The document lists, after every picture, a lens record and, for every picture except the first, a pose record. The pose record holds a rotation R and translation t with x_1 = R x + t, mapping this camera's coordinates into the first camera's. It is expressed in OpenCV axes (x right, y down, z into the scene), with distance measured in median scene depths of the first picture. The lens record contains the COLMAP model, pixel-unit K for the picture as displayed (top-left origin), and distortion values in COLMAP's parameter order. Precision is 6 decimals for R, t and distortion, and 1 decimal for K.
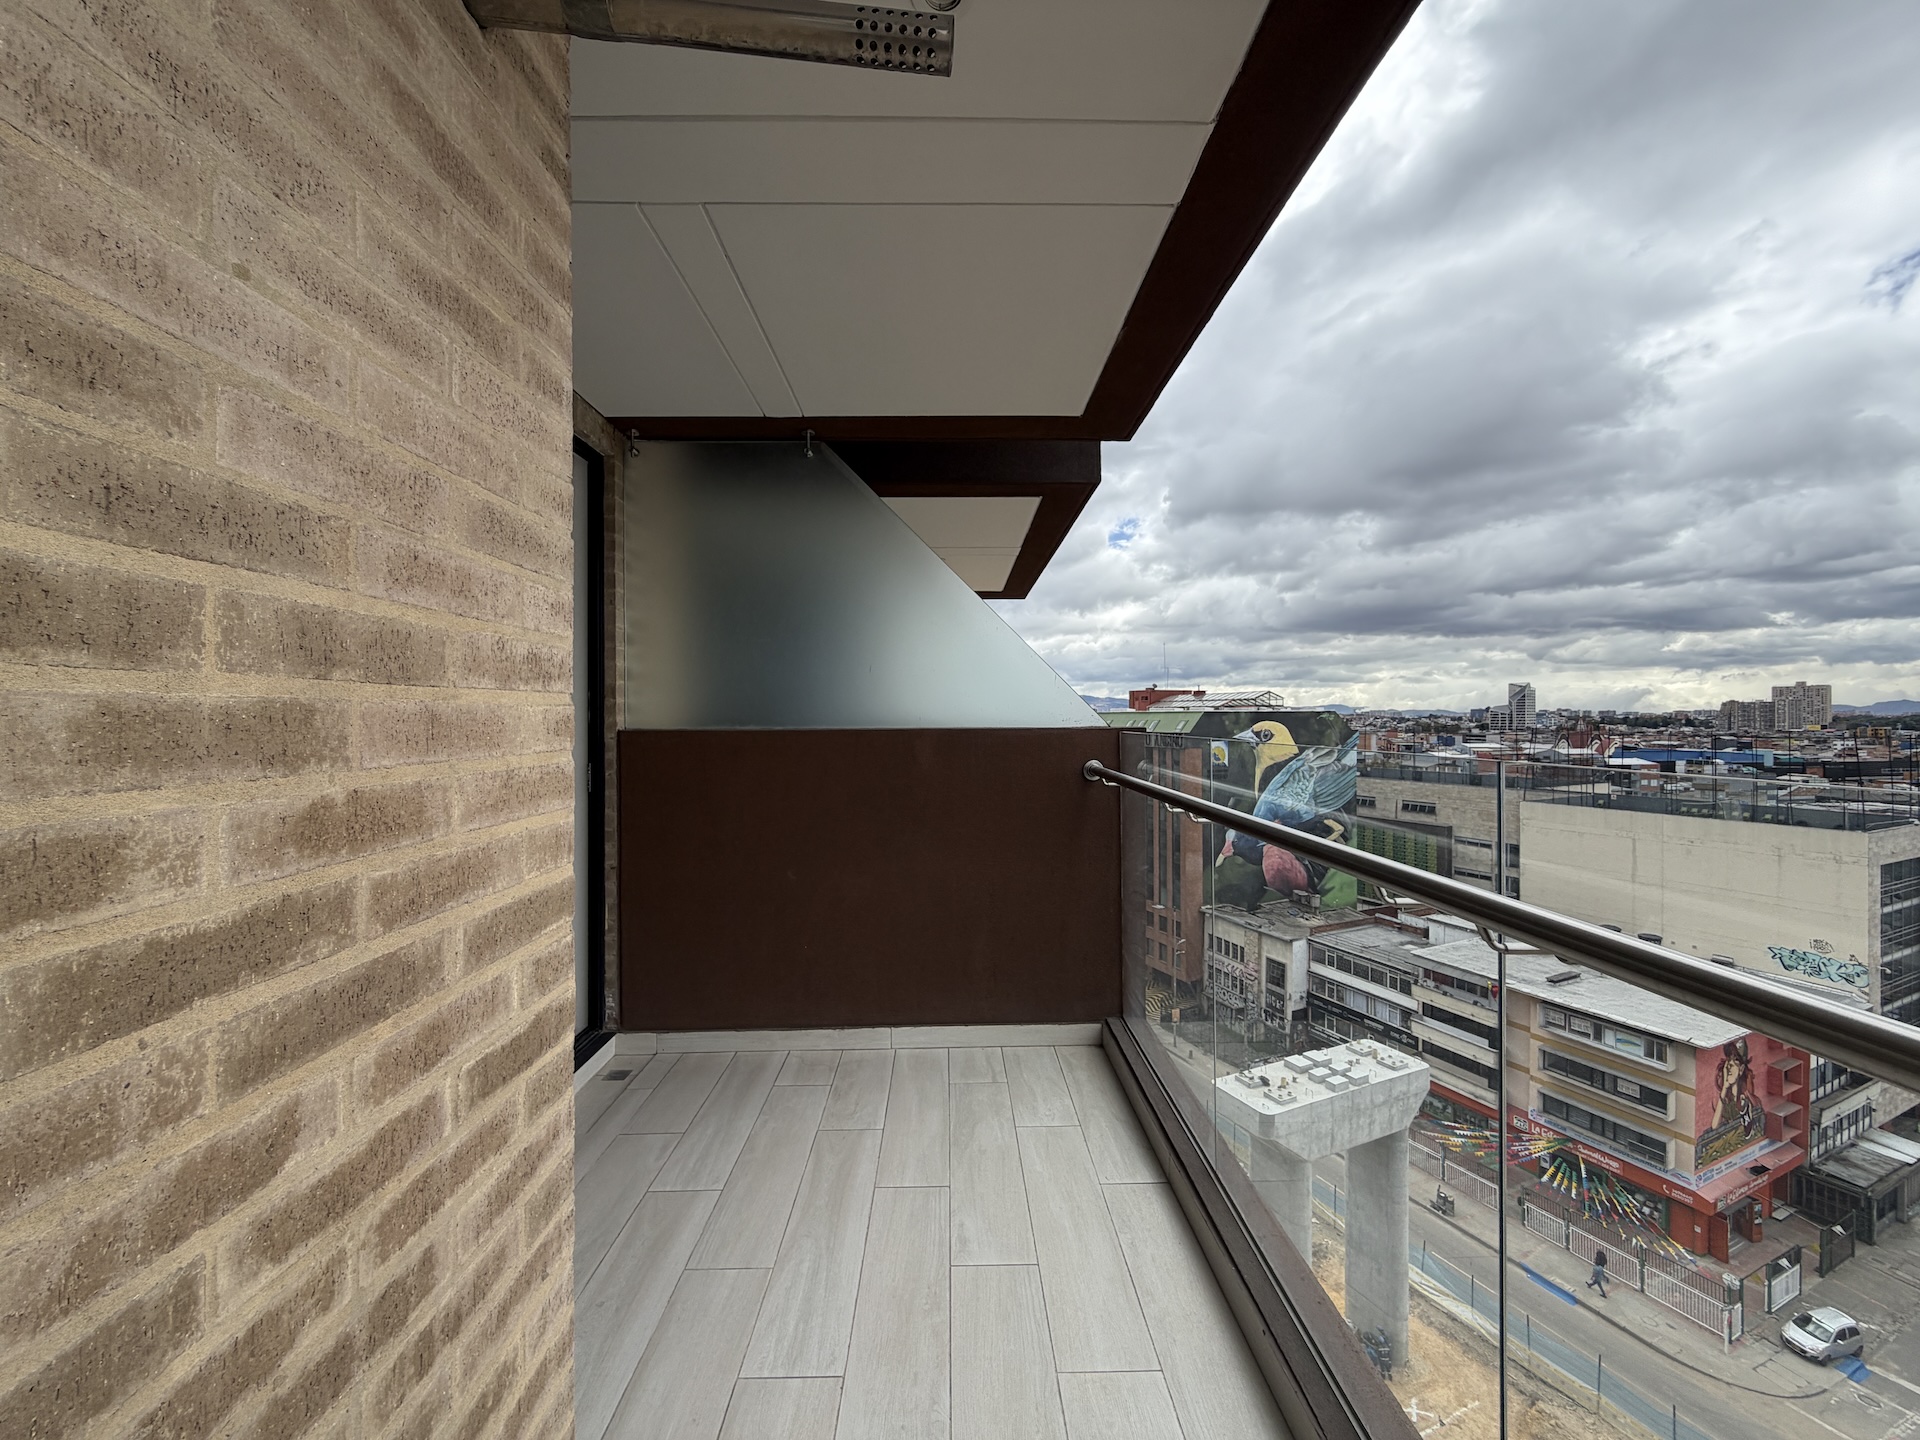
lens RADIAL K [[760.0, 0, 955.4], [0, 760.0, 718.6], [0, 0, 1]] dist [-0.000107, -0.000023]
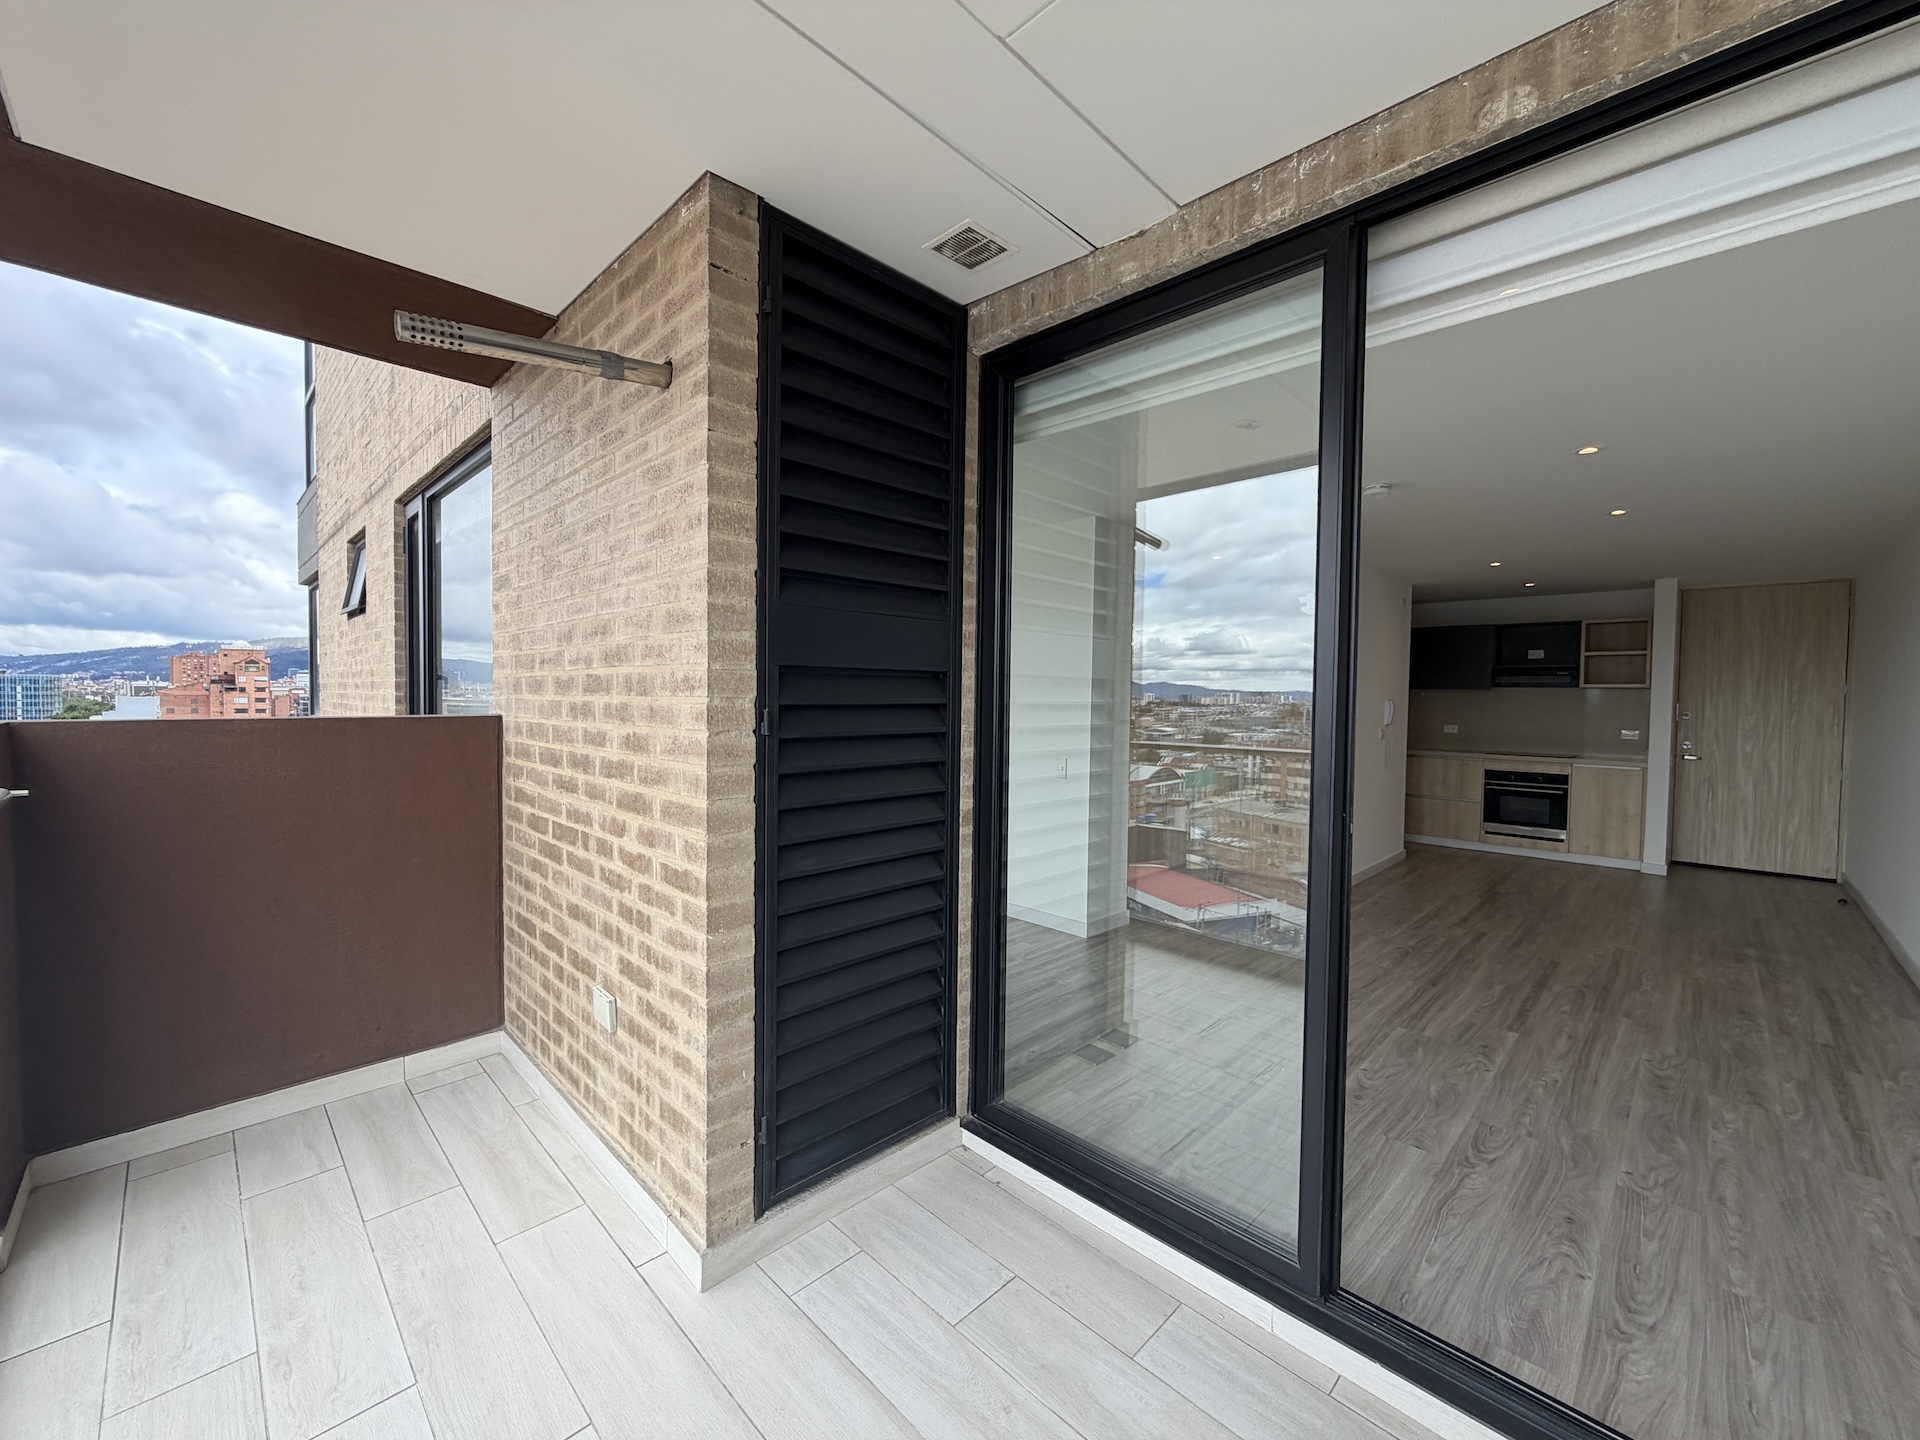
lens RADIAL K [[760.0, 0, 955.4], [0, 760.0, 718.6], [0, 0, 1]] dist [-0.000107, -0.000023]
pose [[-0.711783, 0.018782, -0.702148, 0.304447], [-0.009451, 0.999296, 0.036311, -0.059796], [0.702336, 0.032481, -0.711104, 2.982462]]
